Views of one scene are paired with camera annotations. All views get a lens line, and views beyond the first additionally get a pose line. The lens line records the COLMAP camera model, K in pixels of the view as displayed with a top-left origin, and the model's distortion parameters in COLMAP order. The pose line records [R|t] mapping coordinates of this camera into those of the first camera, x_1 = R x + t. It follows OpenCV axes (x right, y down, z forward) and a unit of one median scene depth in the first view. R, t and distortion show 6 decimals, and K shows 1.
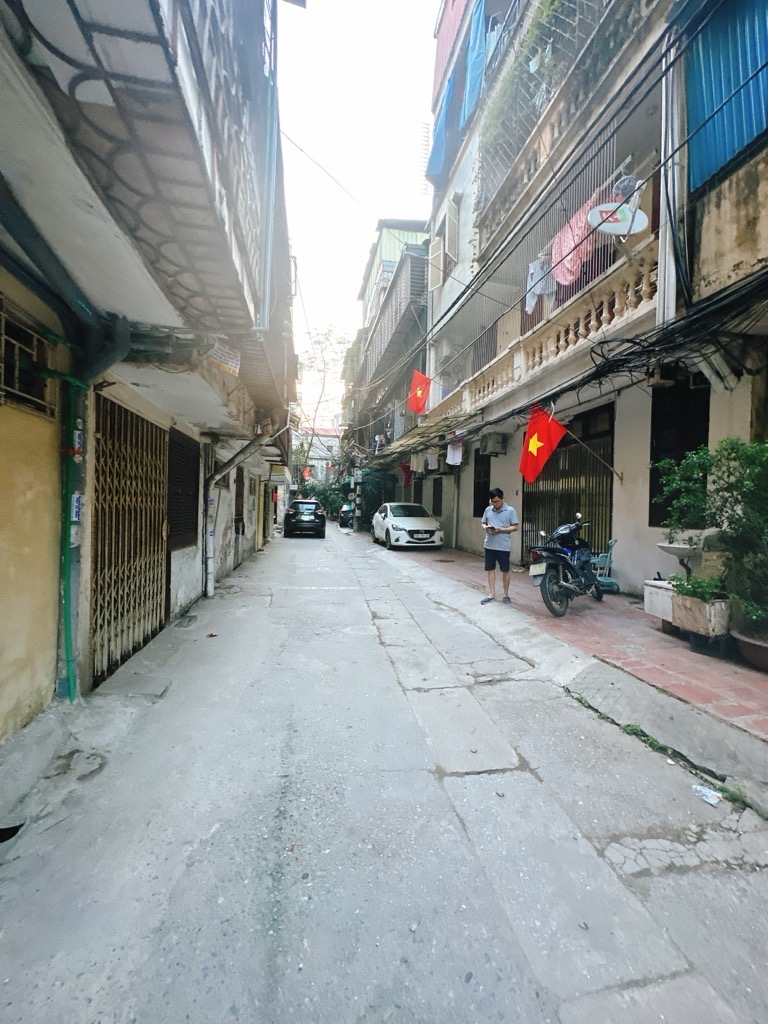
lens RADIAL K [[411.7, 0, 384.0], [0, 411.7, 512.0], [0, 0, 1]] dist [0.002500, -0.000290]
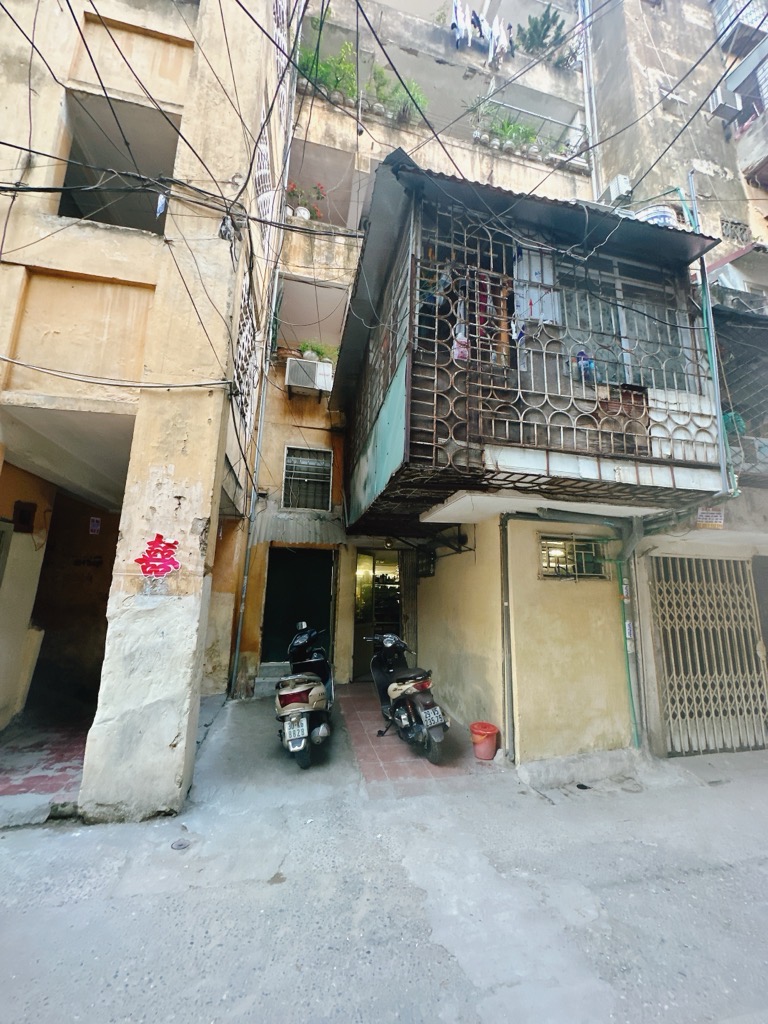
lens RADIAL K [[411.7, 0, 384.0], [0, 411.7, 512.0], [0, 0, 1]] dist [0.002500, -0.000290]
pose [[0.031779, -0.218039, -0.975423, 1.166050], [-0.026205, 0.975398, -0.218887, -0.099428], [0.999151, 0.032517, 0.025283, -0.110915]]
